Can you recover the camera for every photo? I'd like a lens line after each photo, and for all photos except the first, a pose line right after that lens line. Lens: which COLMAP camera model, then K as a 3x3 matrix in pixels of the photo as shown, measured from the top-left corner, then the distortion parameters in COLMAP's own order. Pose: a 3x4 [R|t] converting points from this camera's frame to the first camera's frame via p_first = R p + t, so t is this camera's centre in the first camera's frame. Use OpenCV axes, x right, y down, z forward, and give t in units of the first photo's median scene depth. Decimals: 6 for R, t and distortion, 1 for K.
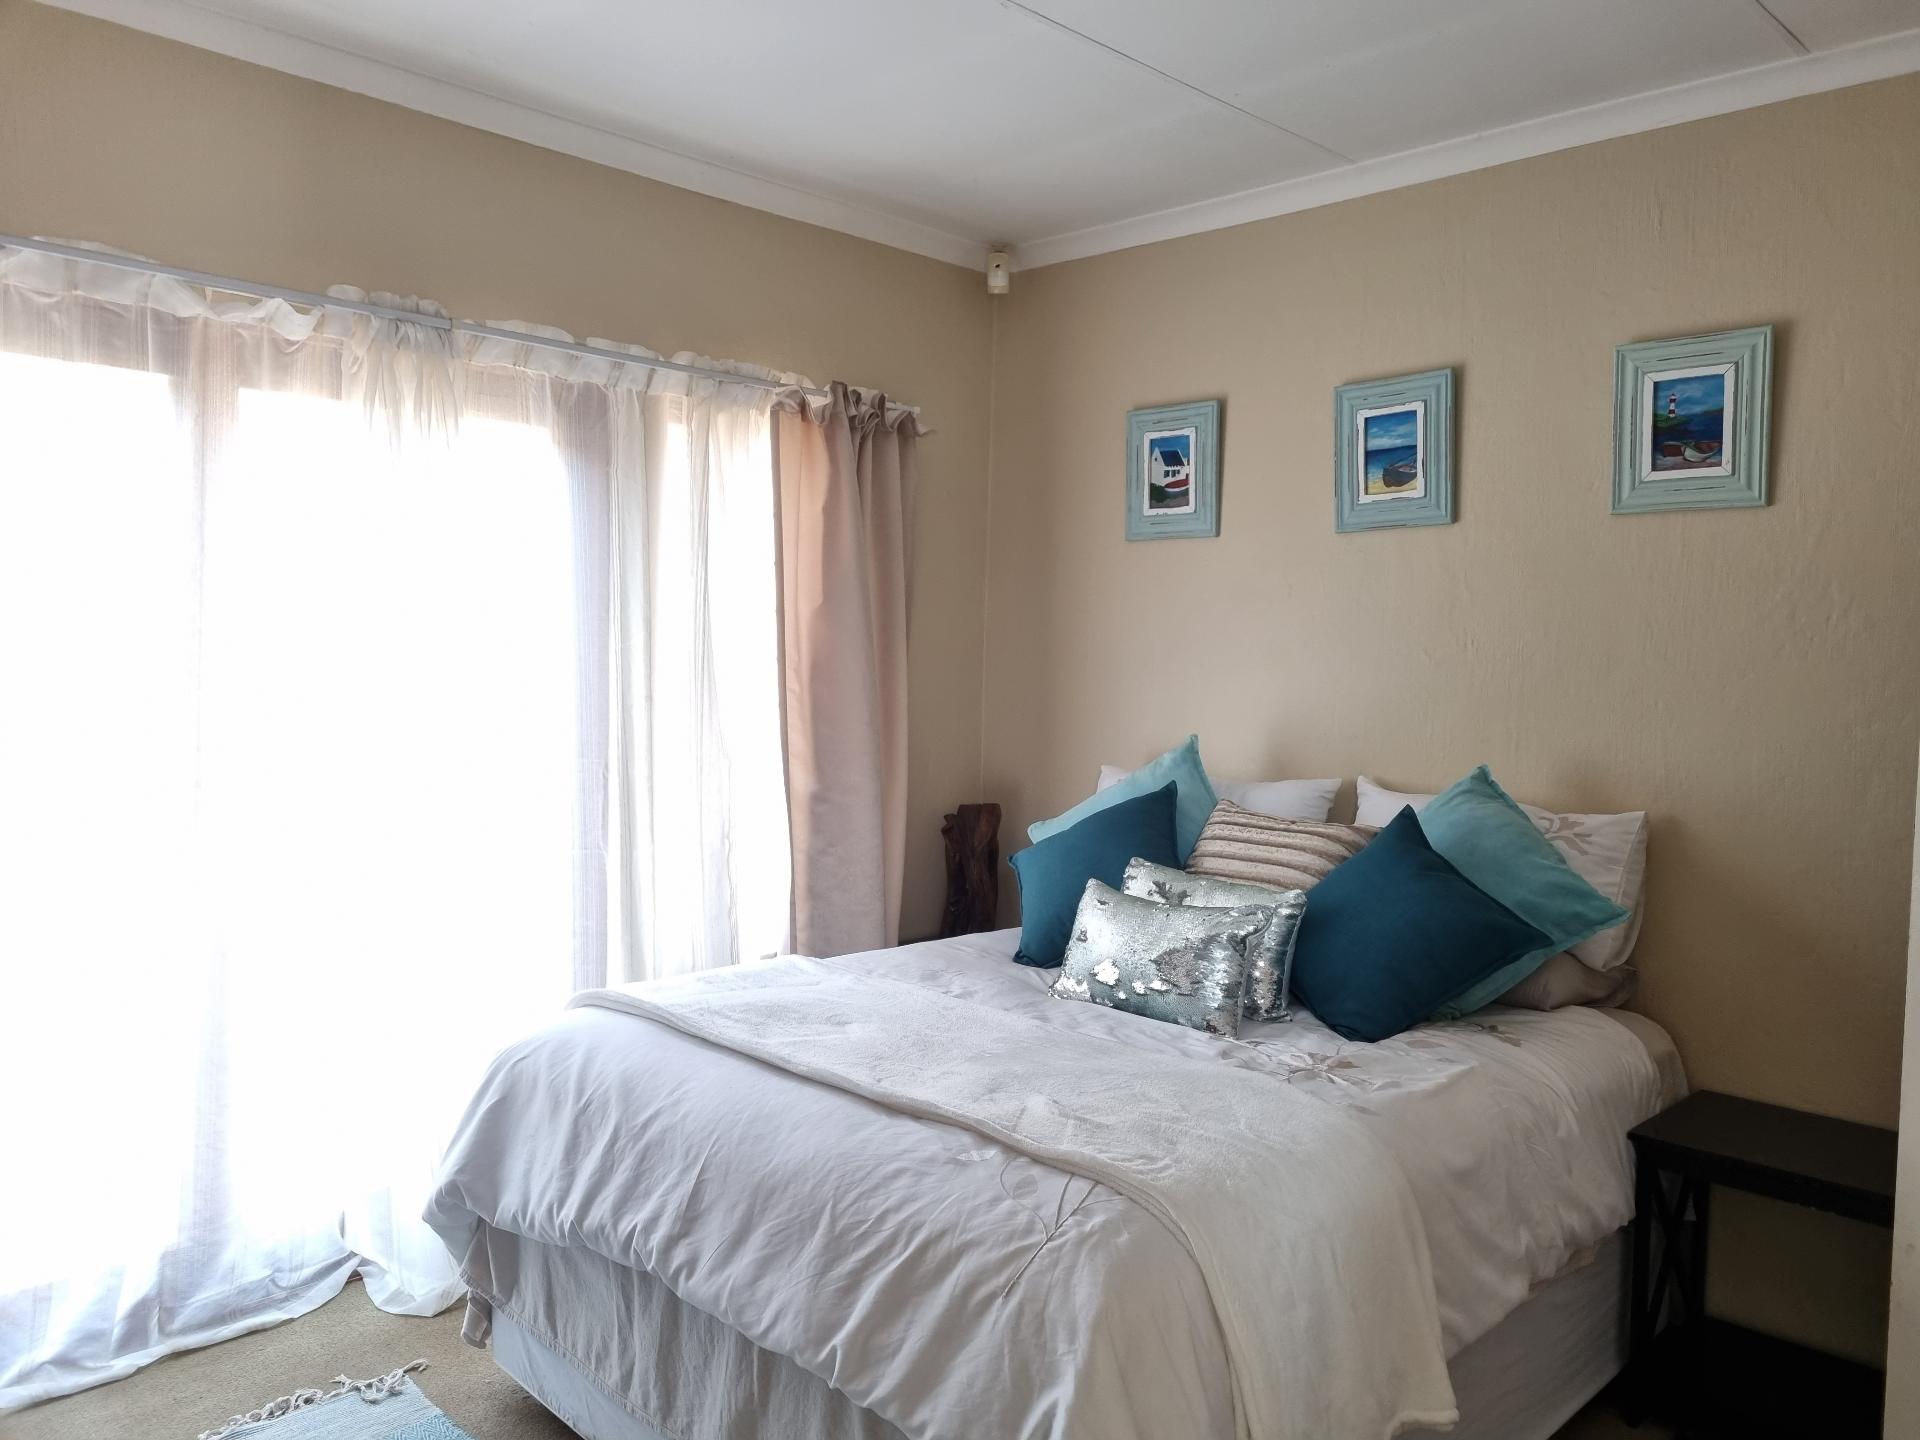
lens RADIAL K [[1456.6, 0, 974.1], [0, 1456.6, 721.0], [0, 0, 1]] dist [0.070108, -0.054473]
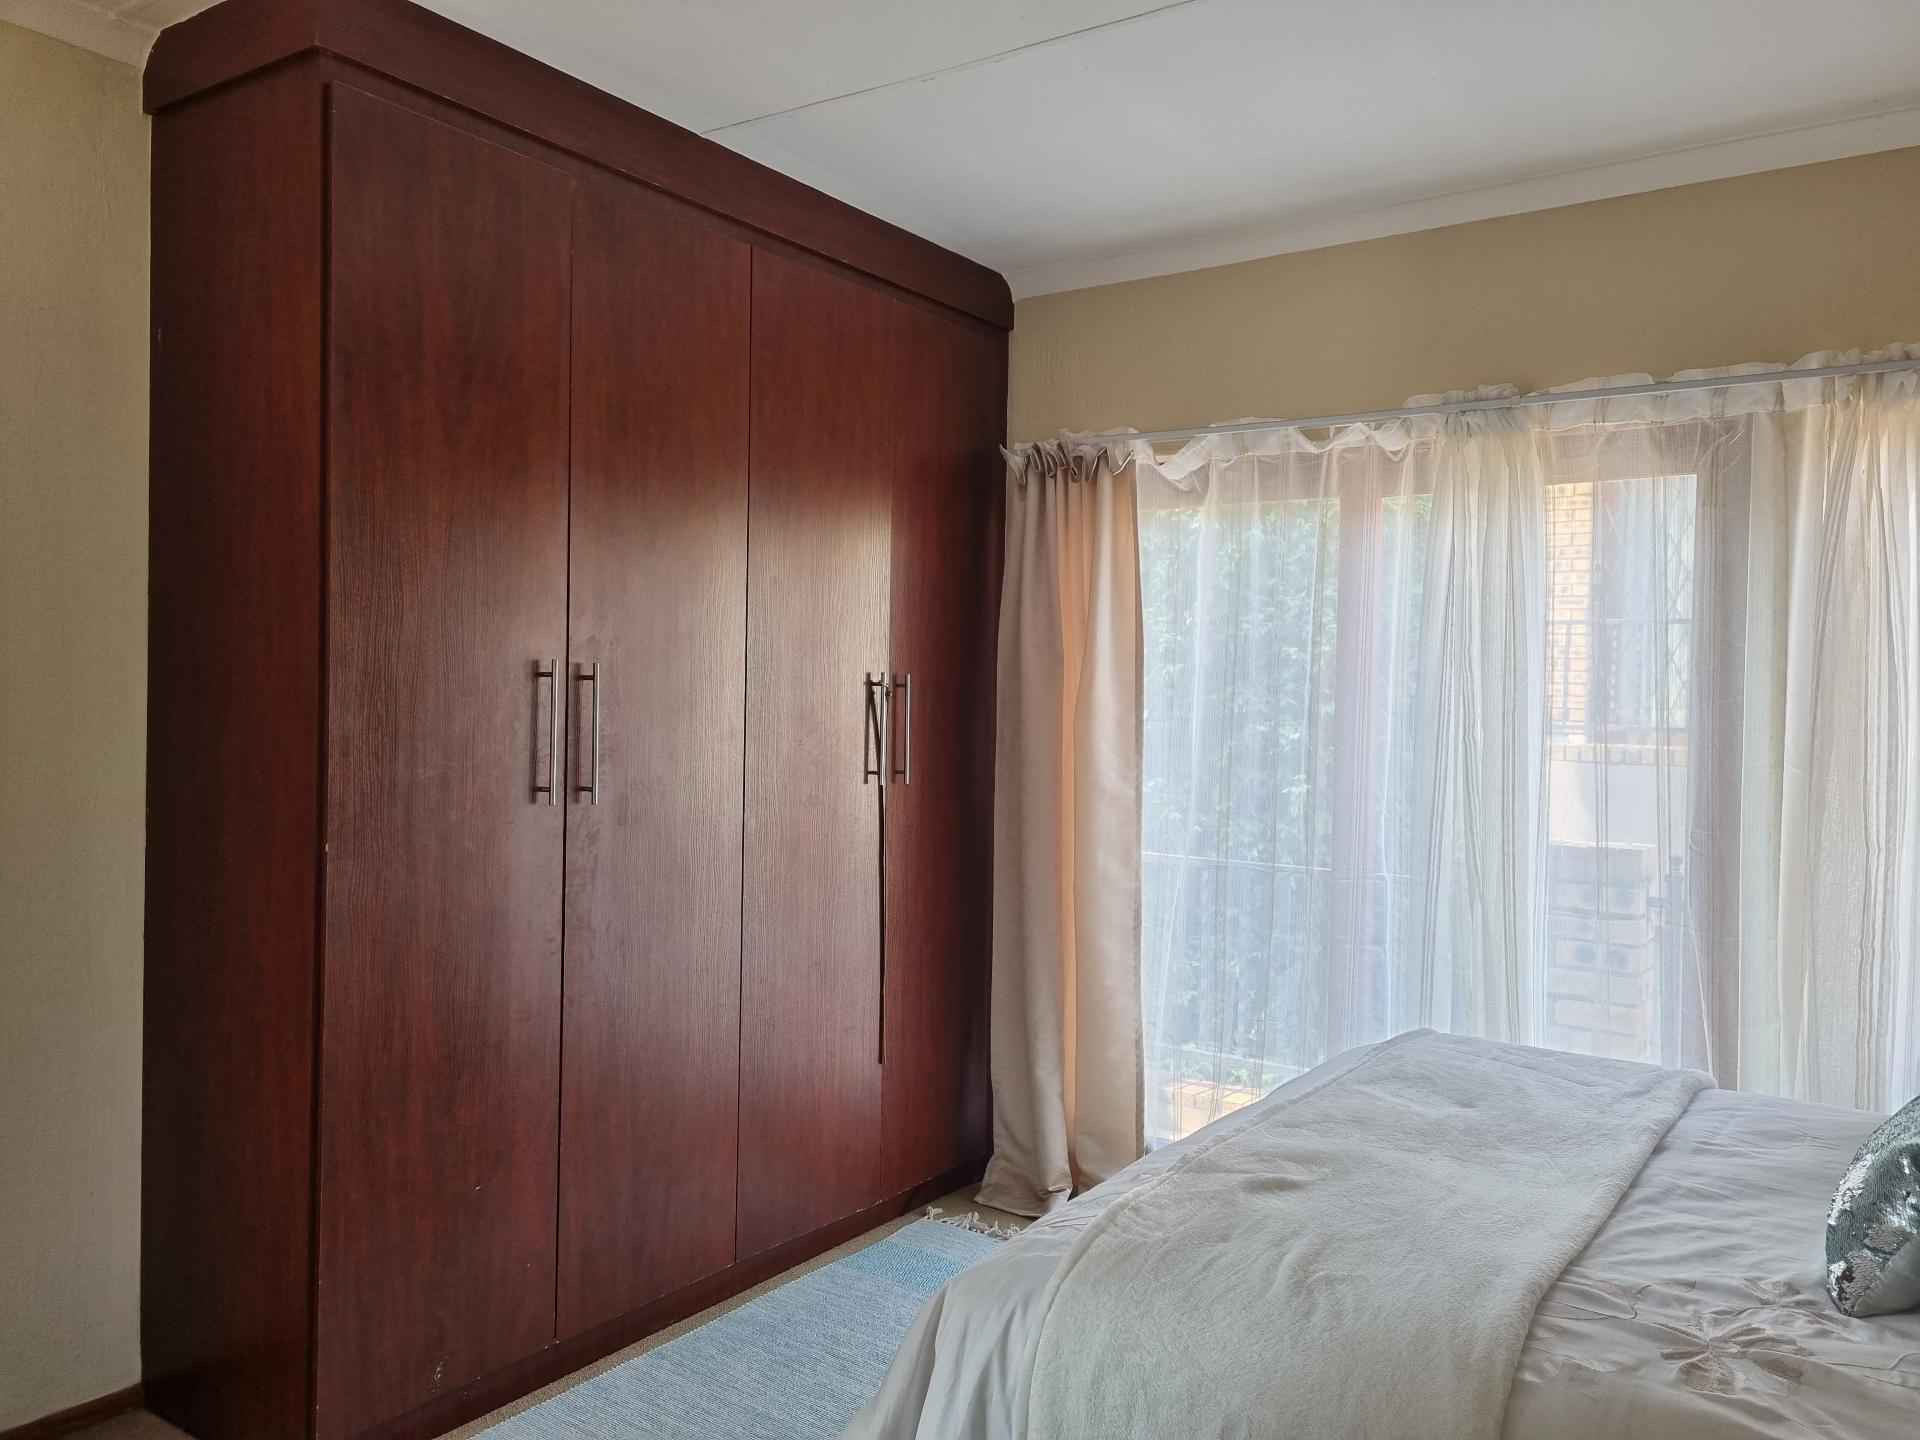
lens RADIAL K [[1456.6, 0, 974.1], [0, 1456.6, 721.0], [0, 0, 1]] dist [0.070108, -0.054473]
pose [[0.170299, -0.002953, -0.985388, 0.608082], [-0.069345, 0.997480, -0.014974, 0.004930], [0.982949, 0.070882, 0.169665, 0.433715]]
